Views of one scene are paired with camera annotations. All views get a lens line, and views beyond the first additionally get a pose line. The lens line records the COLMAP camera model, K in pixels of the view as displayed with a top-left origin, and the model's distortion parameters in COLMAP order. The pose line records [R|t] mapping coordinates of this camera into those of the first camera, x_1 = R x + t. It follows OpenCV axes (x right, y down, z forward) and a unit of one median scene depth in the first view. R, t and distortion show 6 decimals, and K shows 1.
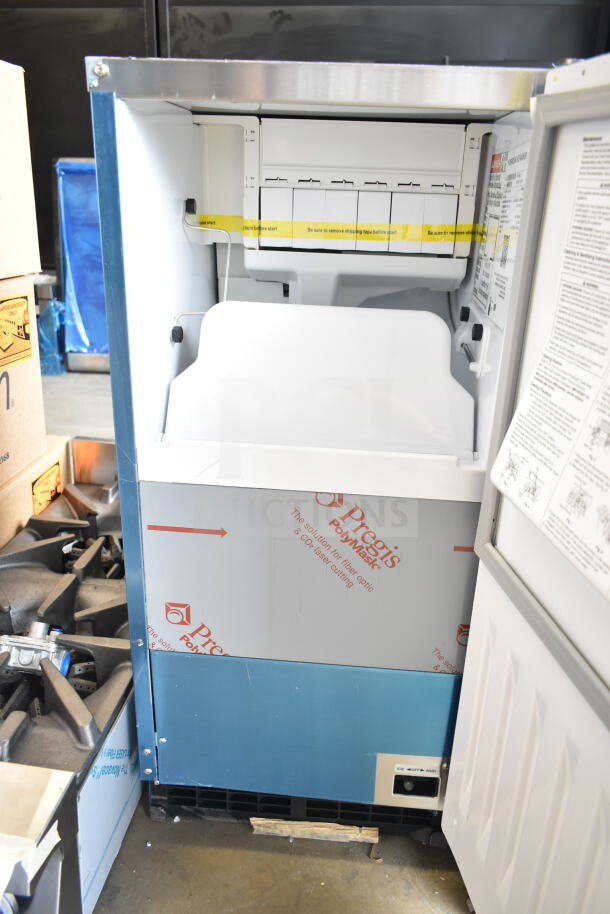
lens RADIAL K [[692.0, 0, 305.0], [0, 692.0, 457.0], [0, 0, 1]] dist [0.008872, 0.003512]
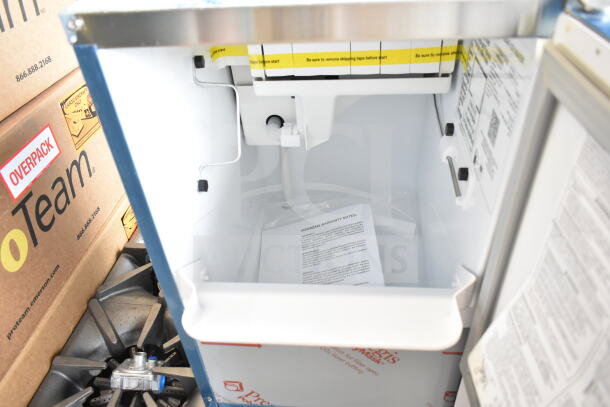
lens RADIAL K [[461.9, 0, 305.0], [0, 461.9, 203.5], [0, 0, 1]] dist [0.008872, 0.003512]
pose [[0.996077, -0.069213, -0.055136, 0.026306], [0.082086, 0.955420, 0.283611, -0.322334], [0.033049, -0.287024, 0.957353, 0.222380]]
